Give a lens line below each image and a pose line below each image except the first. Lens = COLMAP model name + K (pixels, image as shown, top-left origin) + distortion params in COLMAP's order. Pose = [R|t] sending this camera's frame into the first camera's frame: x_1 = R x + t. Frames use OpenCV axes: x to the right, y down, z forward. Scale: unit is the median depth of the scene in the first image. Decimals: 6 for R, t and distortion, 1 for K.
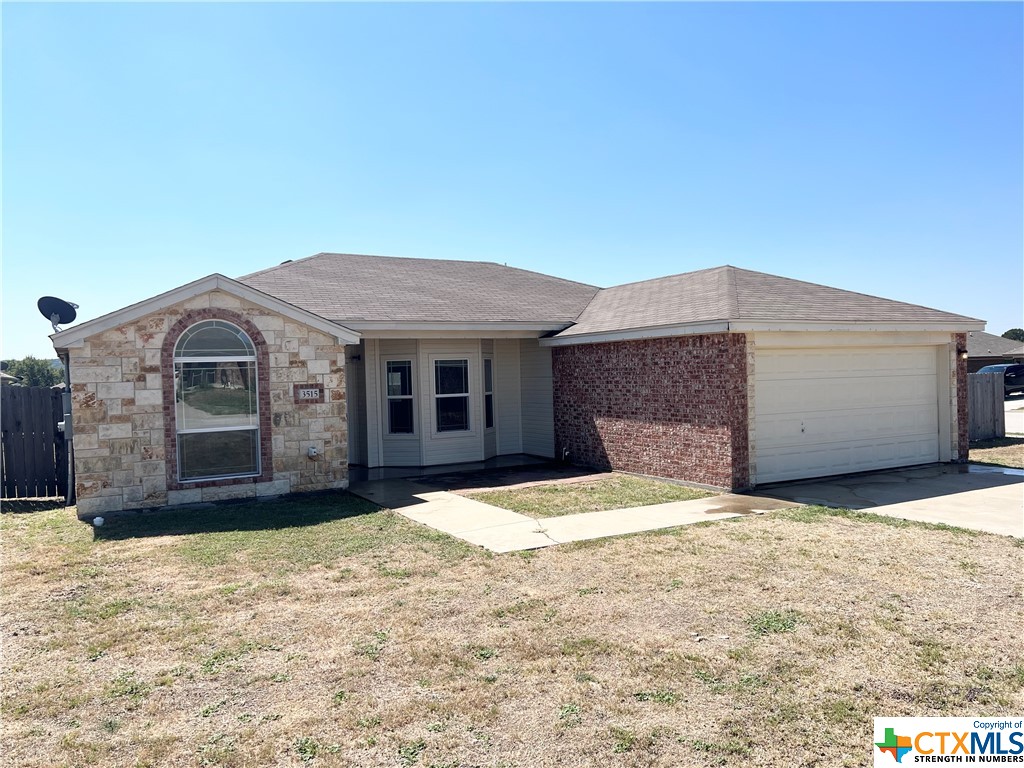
lens RADIAL K [[767.8, 0, 512.0], [0, 767.8, 384.0], [0, 0, 1]] dist [0.084587, -0.109726]
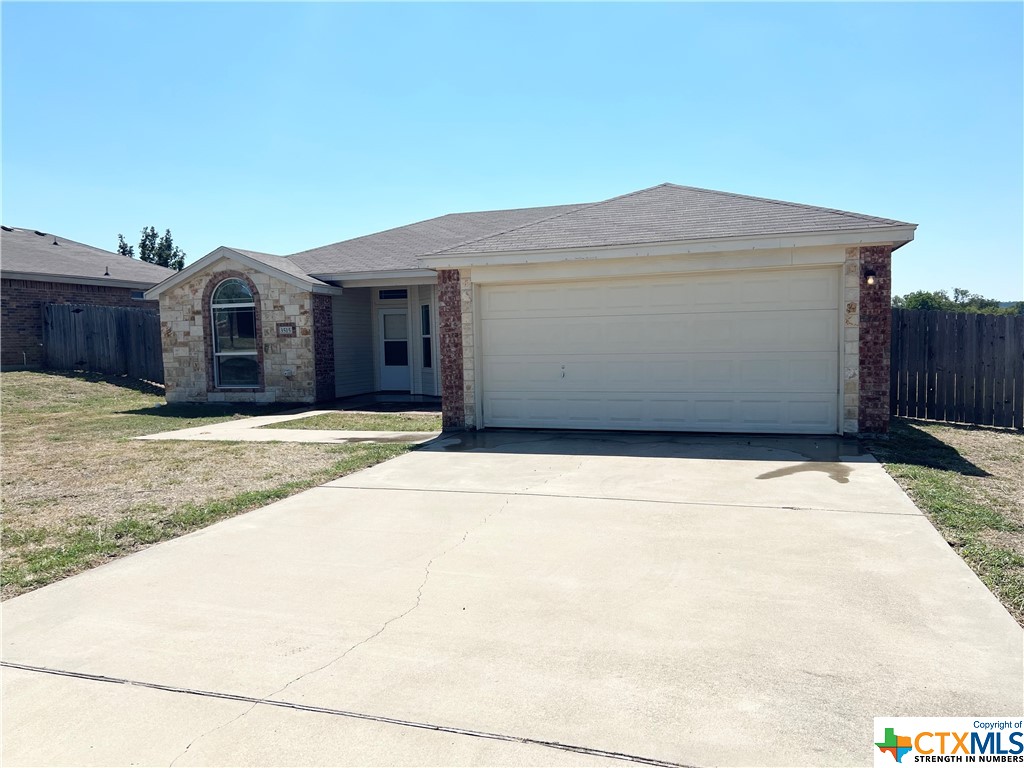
lens RADIAL K [[767.8, 0, 512.0], [0, 767.8, 384.0], [0, 0, 1]] dist [0.084587, -0.109726]
pose [[0.685458, 0.055843, -0.725967, 1.020456], [-0.006172, 0.997464, 0.070899, 0.008568], [0.728086, -0.044118, 0.684065, 0.371116]]
